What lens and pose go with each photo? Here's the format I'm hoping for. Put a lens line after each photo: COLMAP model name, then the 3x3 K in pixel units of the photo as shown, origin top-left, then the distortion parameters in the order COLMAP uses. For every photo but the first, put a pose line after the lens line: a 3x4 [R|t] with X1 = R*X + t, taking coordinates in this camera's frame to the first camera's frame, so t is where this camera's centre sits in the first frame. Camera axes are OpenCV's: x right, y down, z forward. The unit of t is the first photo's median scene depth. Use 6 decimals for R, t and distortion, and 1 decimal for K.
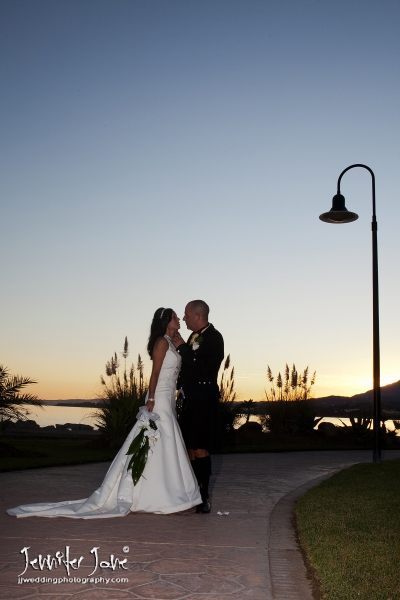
lens RADIAL K [[603.6, 0, 198.1], [0, 603.6, 297.8], [0, 0, 1]] dist [-0.000181, 0.000000]
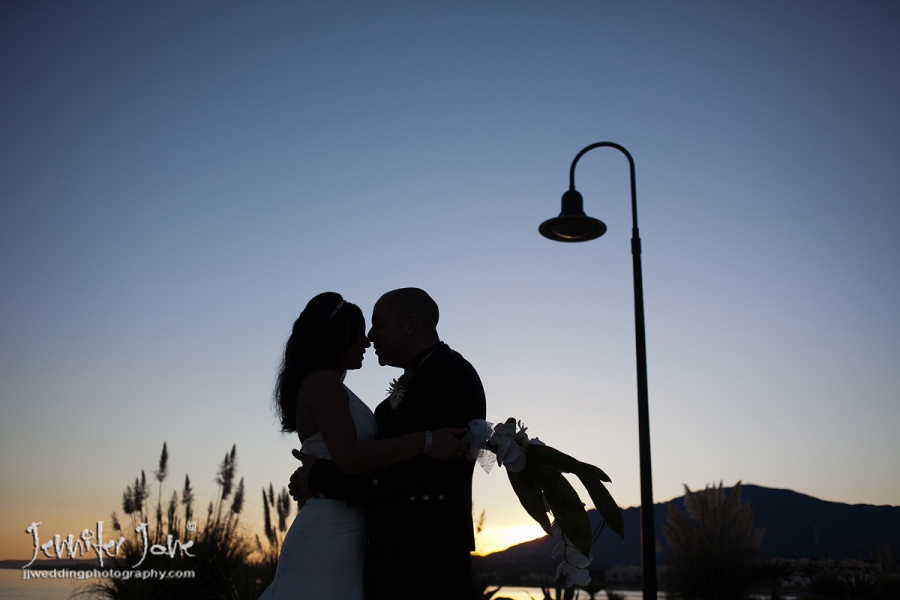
lens RADIAL K [[905.3, 0, 455.6], [0, 905.3, 308.4], [0, 0, 1]] dist [-0.000181, 0.000000]
pose [[0.979710, 0.048844, 0.194375, -0.032684], [-0.028233, 0.993812, -0.107431, 0.030734], [-0.198420, 0.099763, 0.975027, 0.158403]]
